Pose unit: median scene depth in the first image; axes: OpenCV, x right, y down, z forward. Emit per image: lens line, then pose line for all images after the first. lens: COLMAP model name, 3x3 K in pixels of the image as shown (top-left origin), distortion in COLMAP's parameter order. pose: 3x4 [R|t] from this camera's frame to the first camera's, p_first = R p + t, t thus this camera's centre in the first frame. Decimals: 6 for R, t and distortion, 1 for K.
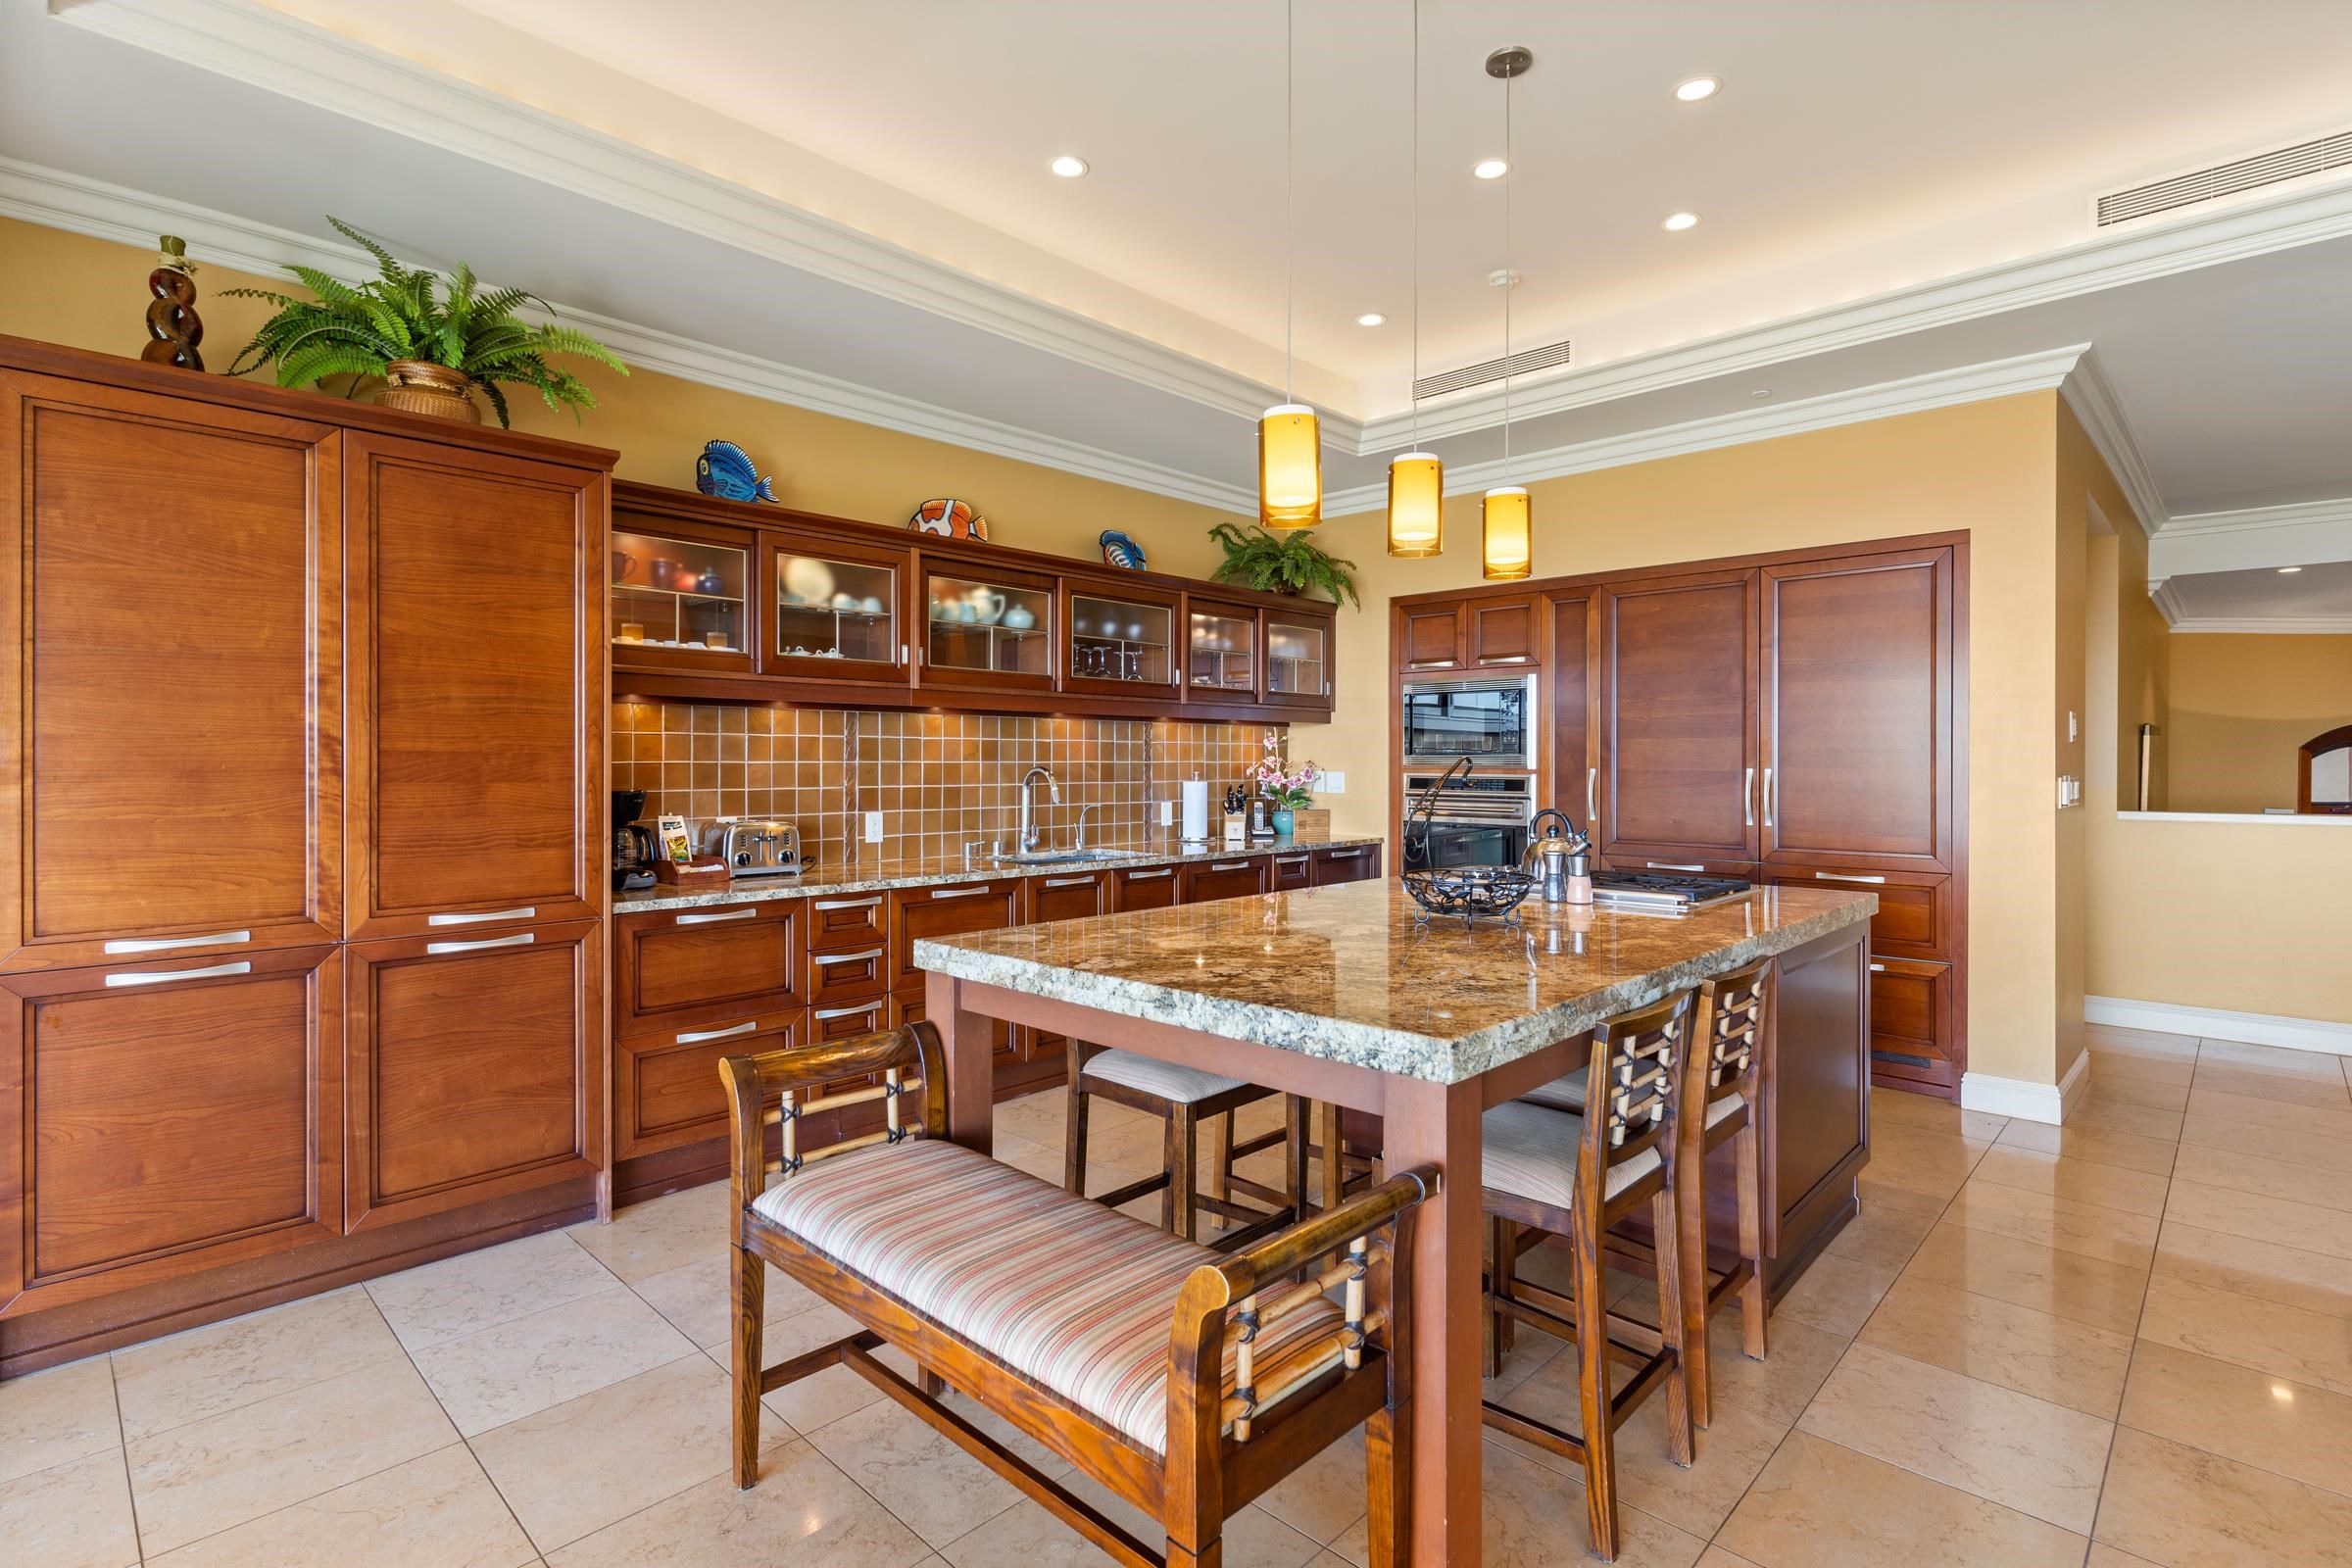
lens RADIAL K [[1123.6, 0, 1171.7], [0, 1123.6, 765.8], [0, 0, 1]] dist [0.003219, -0.001494]
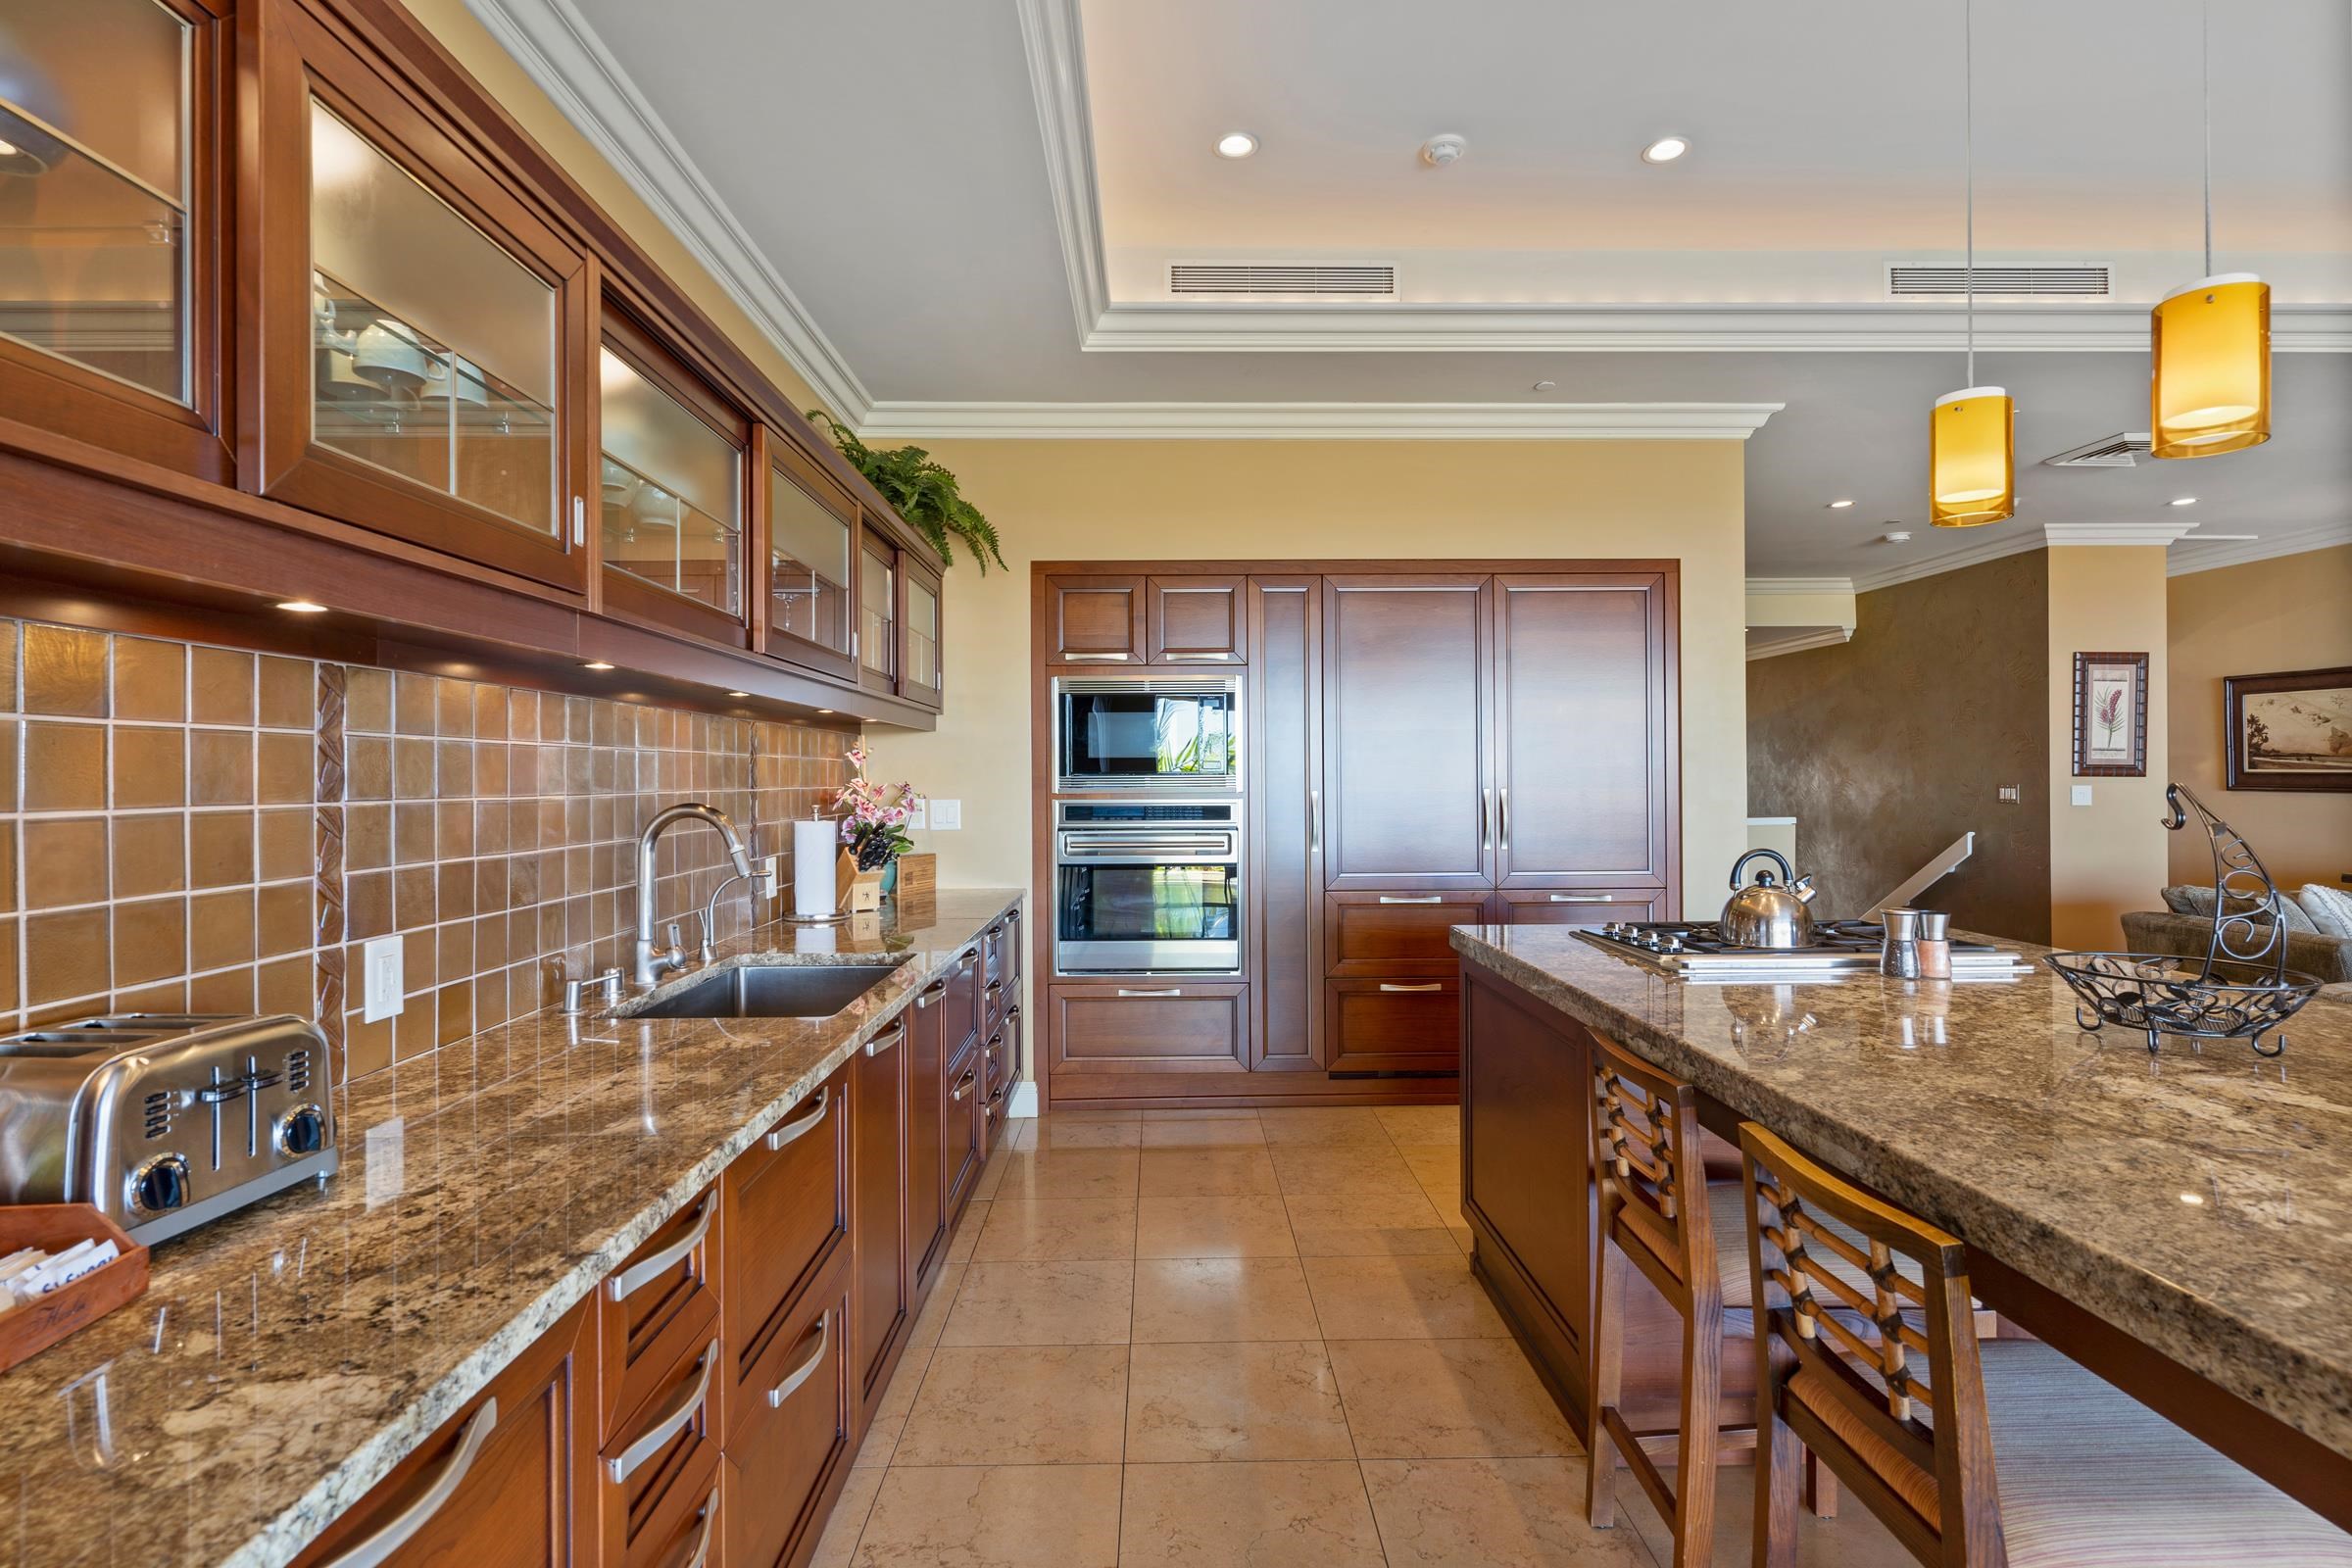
lens RADIAL K [[1123.6, 0, 1171.5], [0, 1123.6, 771.7], [0, 0, 1]] dist [0.003219, -0.001494]
pose [[0.707175, -0.002515, 0.707034, -0.348717], [0.009942, 0.999930, -0.006387, -0.008829], [-0.706969, 0.011546, 0.707150, 0.560421]]
